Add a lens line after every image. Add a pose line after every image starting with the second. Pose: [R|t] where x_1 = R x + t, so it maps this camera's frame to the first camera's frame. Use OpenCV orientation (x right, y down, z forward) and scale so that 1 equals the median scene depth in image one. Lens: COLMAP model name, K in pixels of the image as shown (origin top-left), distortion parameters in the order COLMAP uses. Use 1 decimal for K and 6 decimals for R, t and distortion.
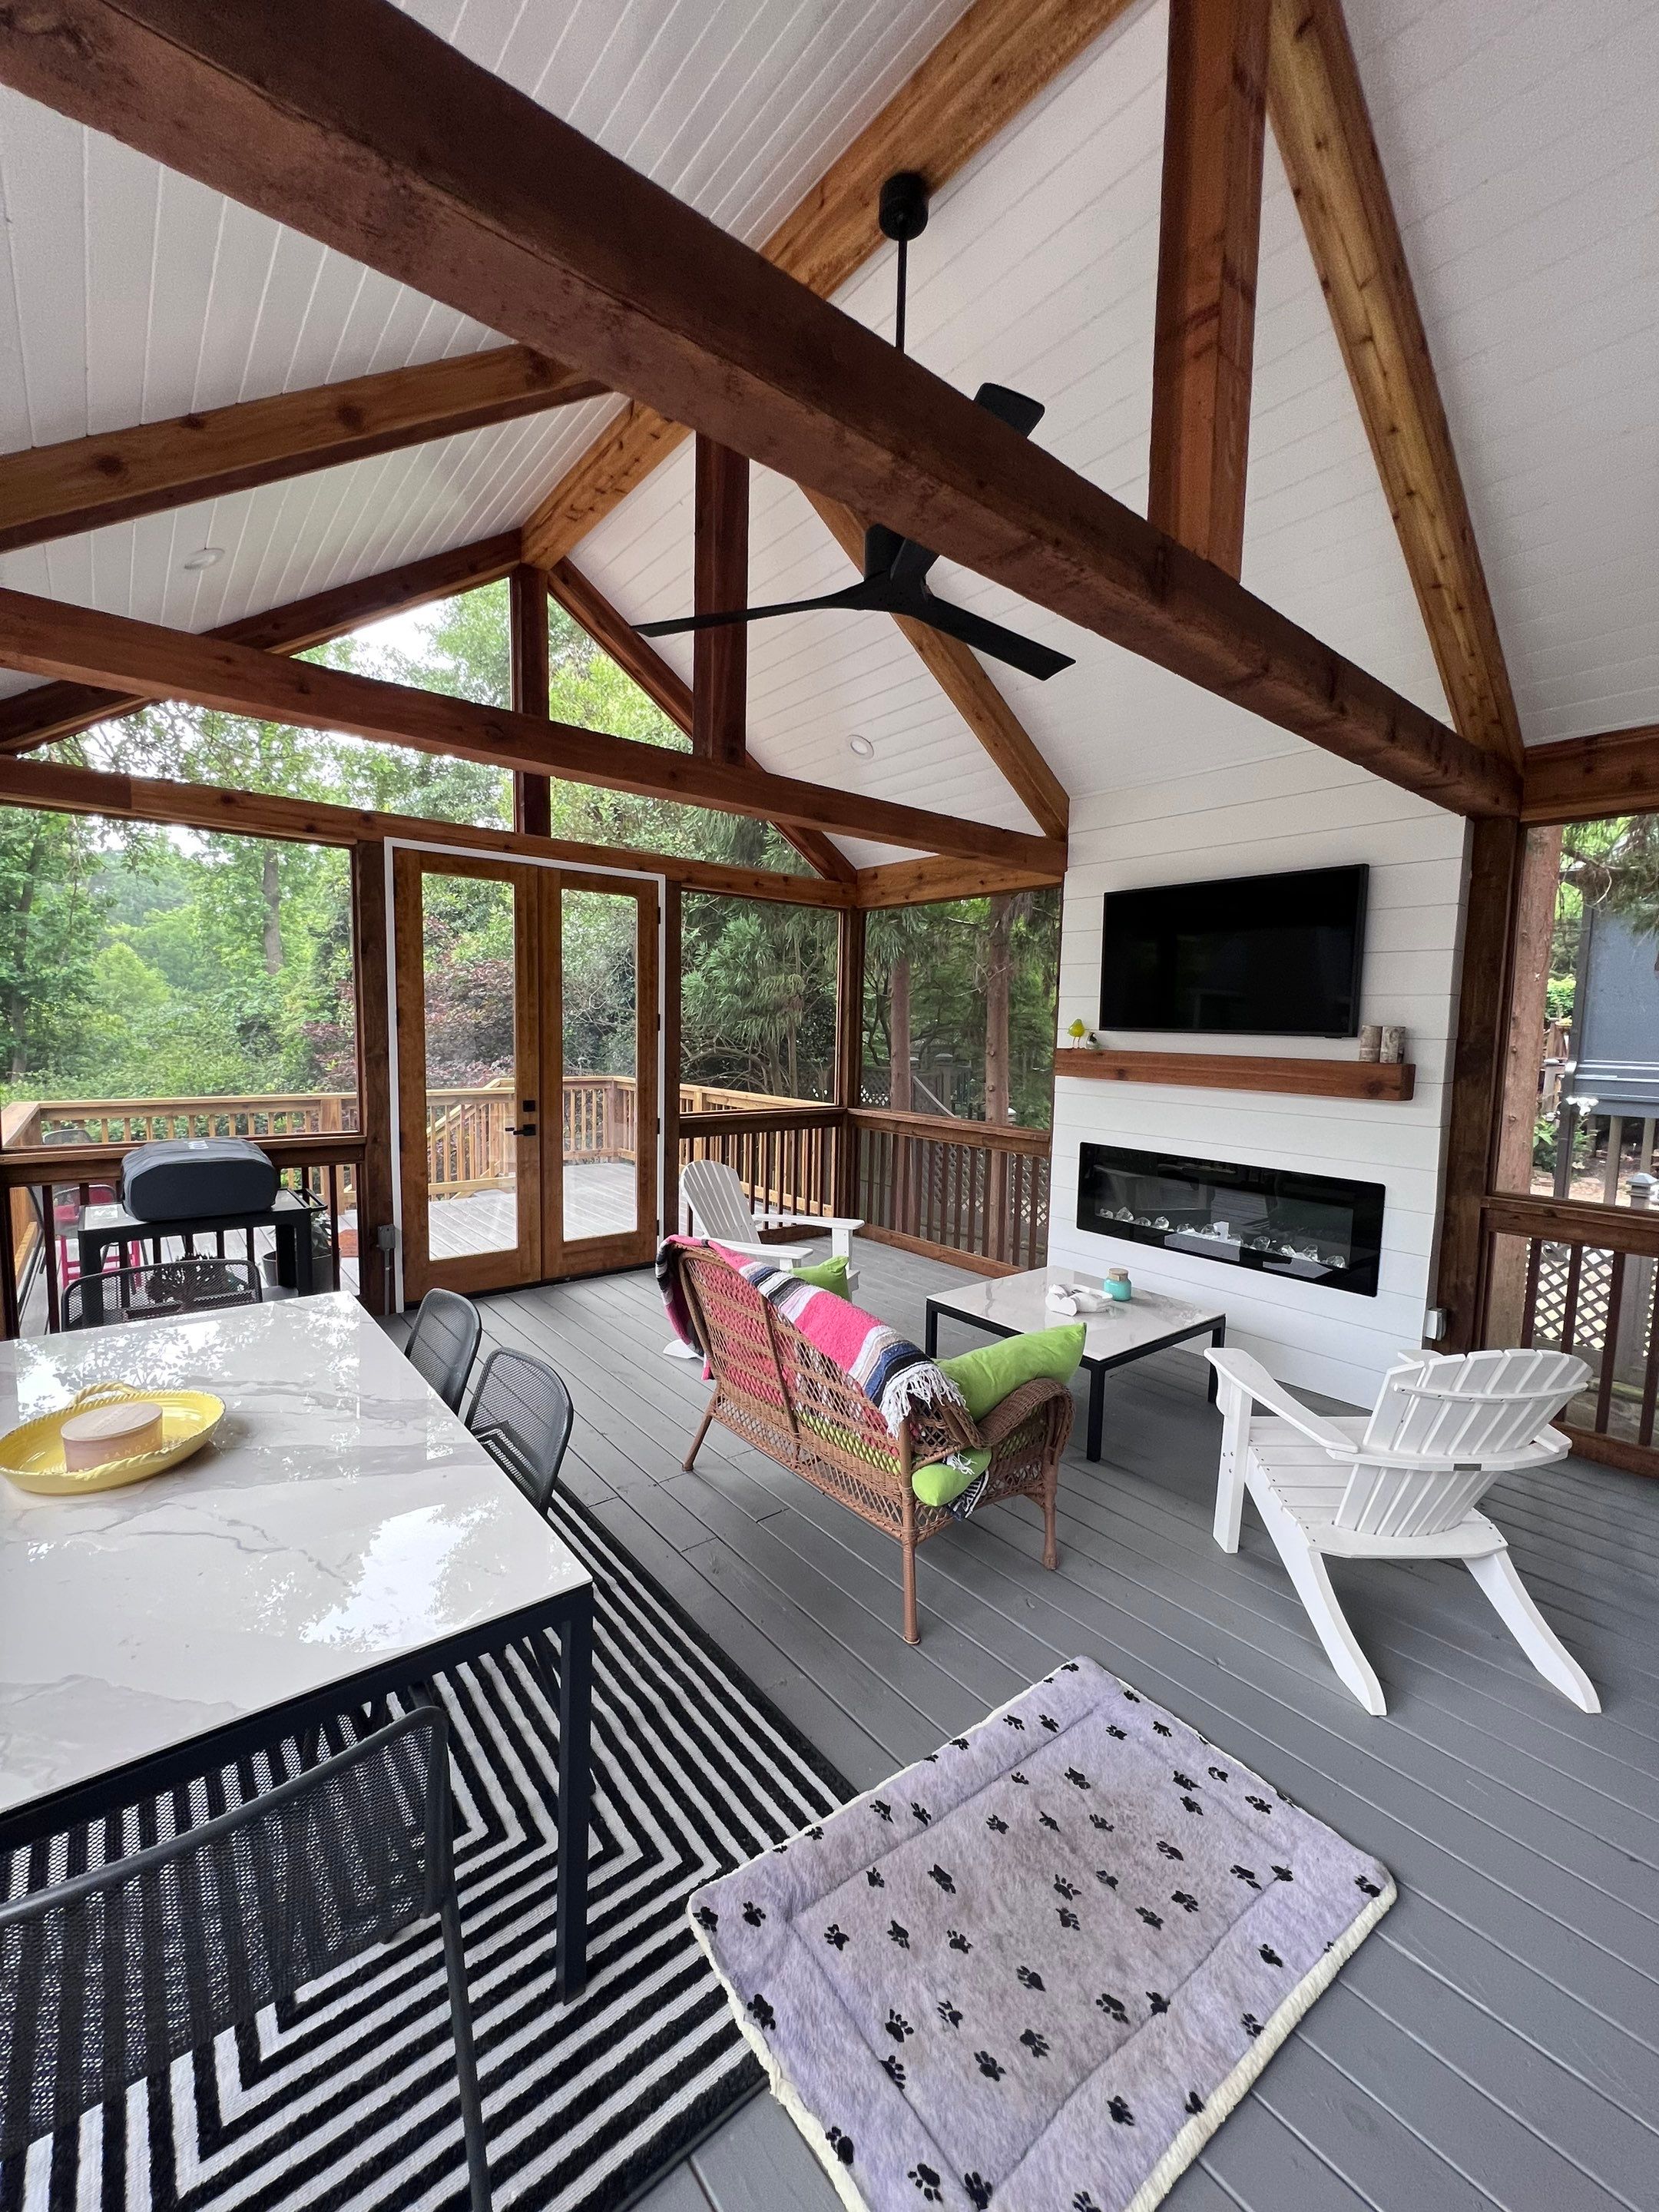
lens RADIAL K [[886.7, 0, 829.5], [0, 886.7, 1106.0], [0, 0, 1]] dist [-0.007711, 0.000226]
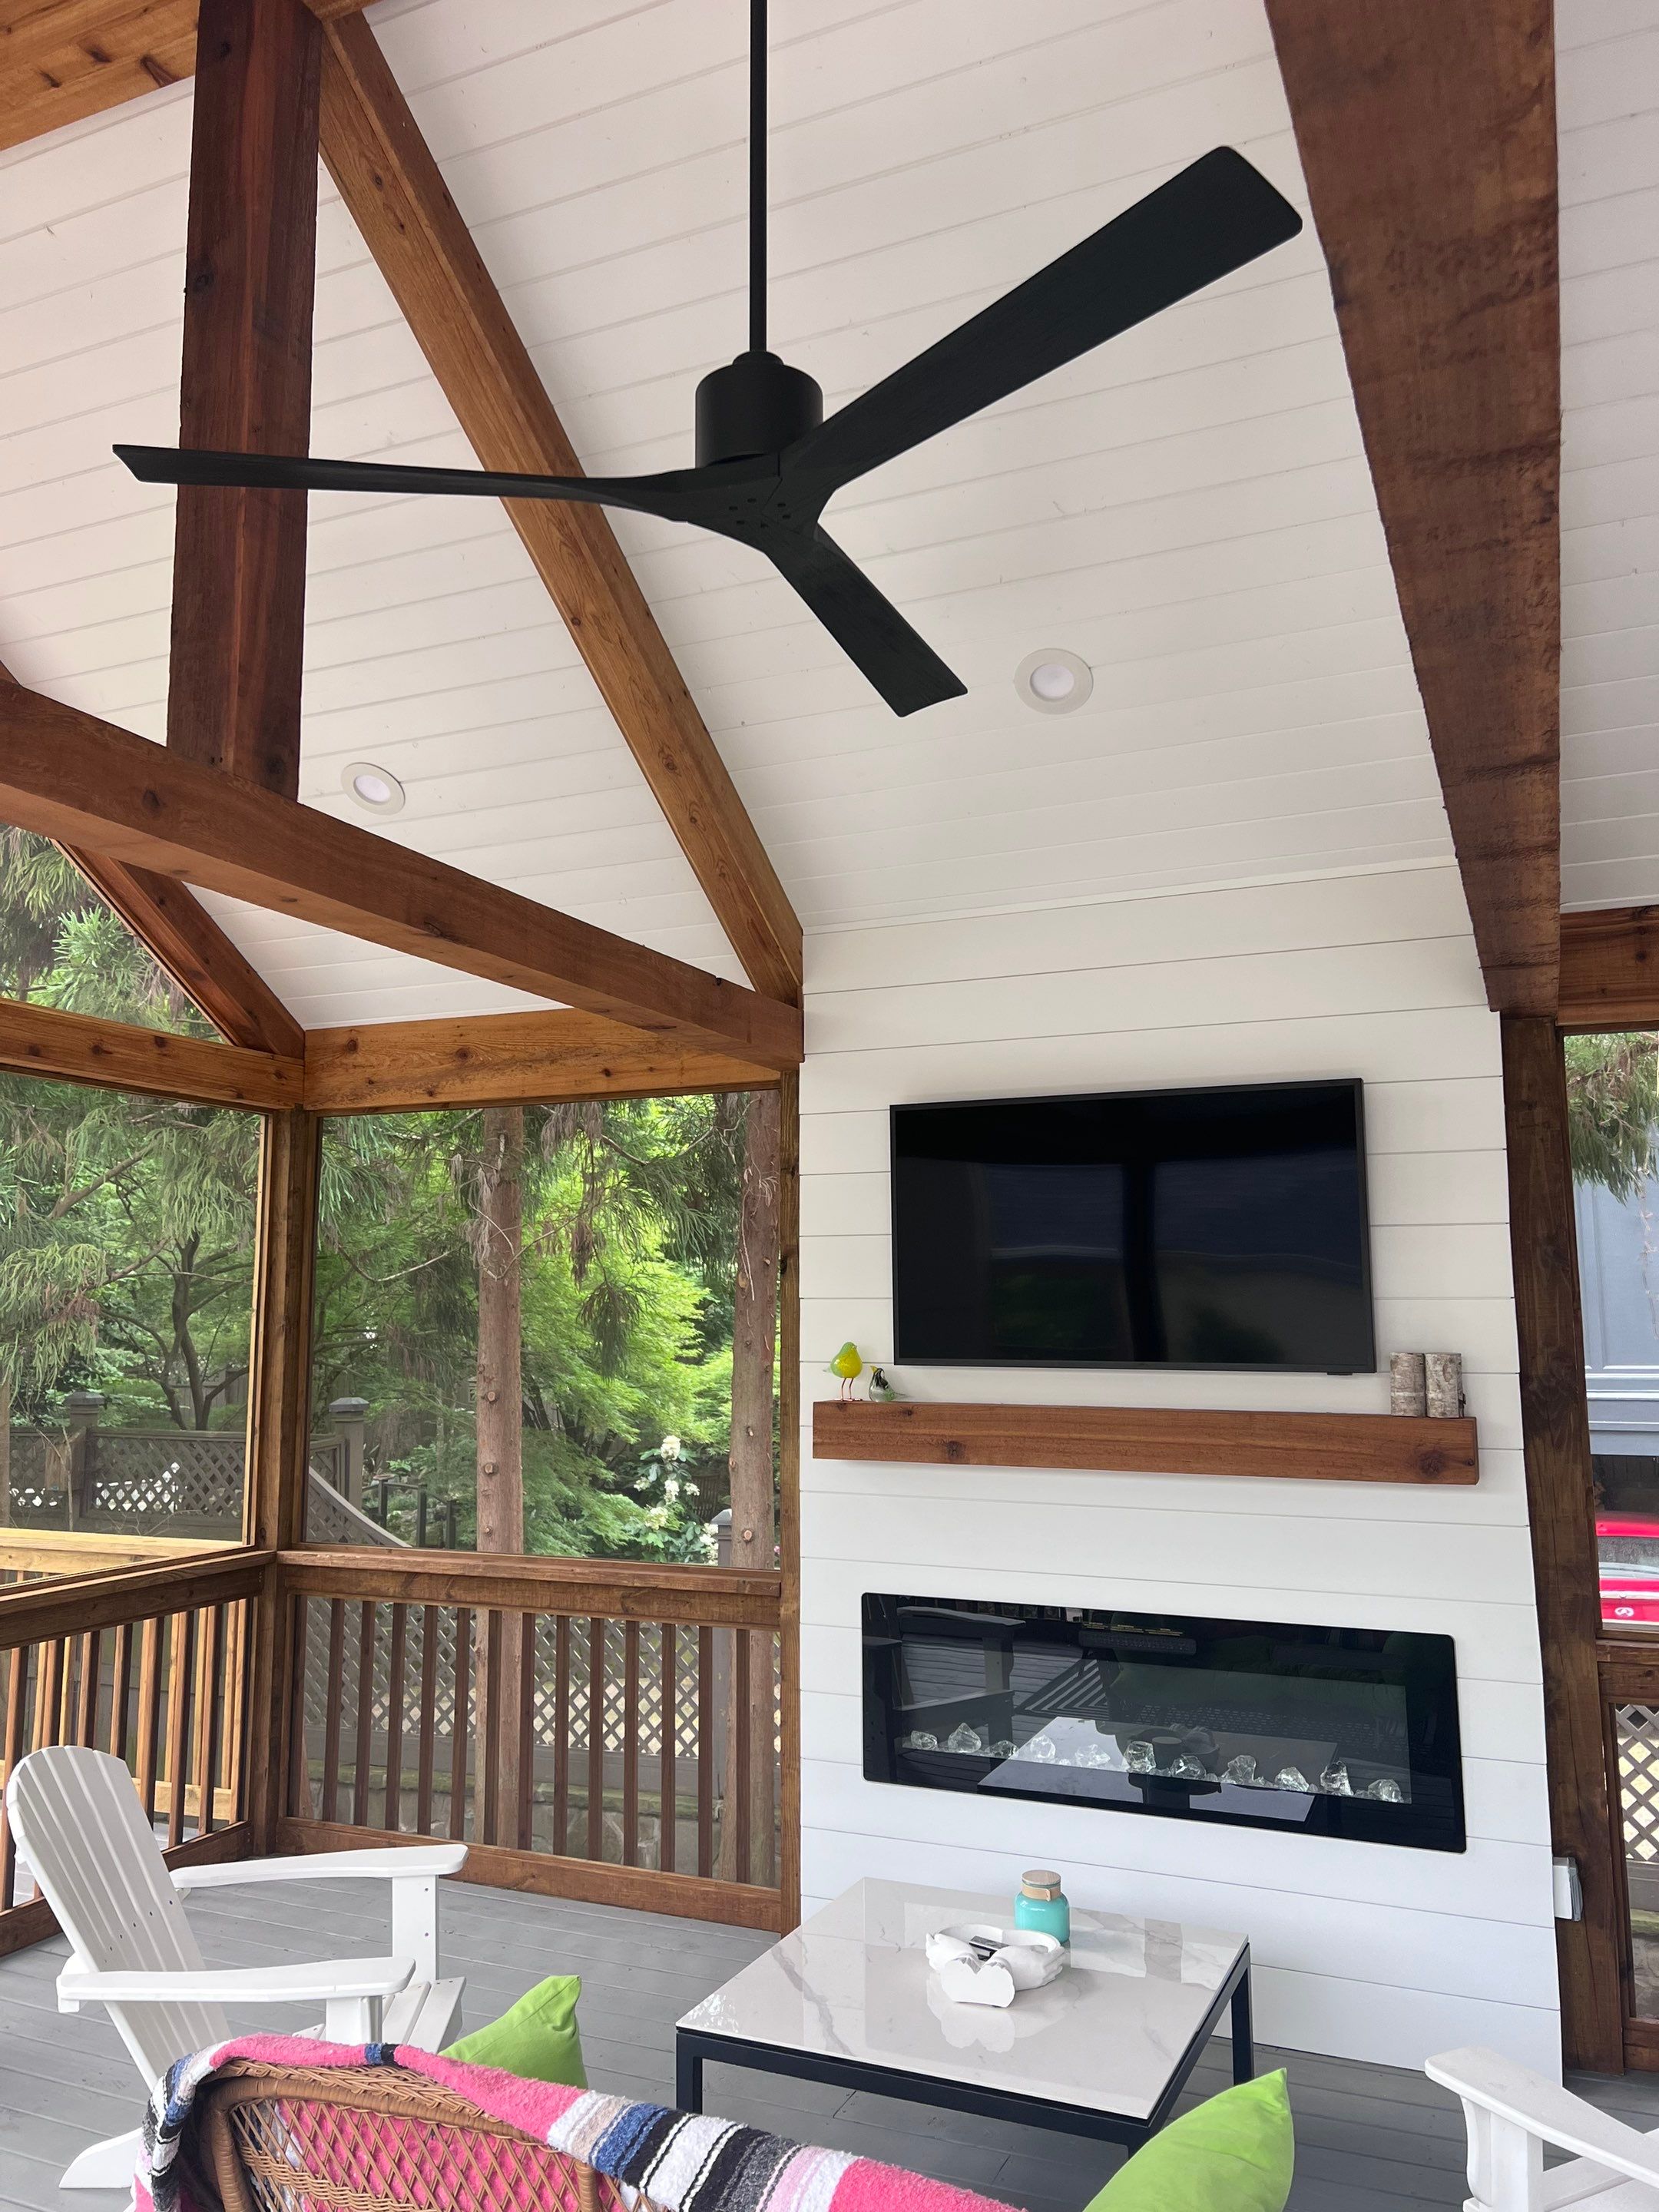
lens RADIAL K [[1642.6, 0, 835.8], [0, 1642.6, 1115.0], [0, 0, 1]] dist [0.064987, -0.073585]
pose [[0.887687, 0.035858, 0.459048, -0.168863], [0.063522, 0.977893, -0.199222, -0.038462], [-0.456044, 0.206006, 0.865786, 0.154251]]
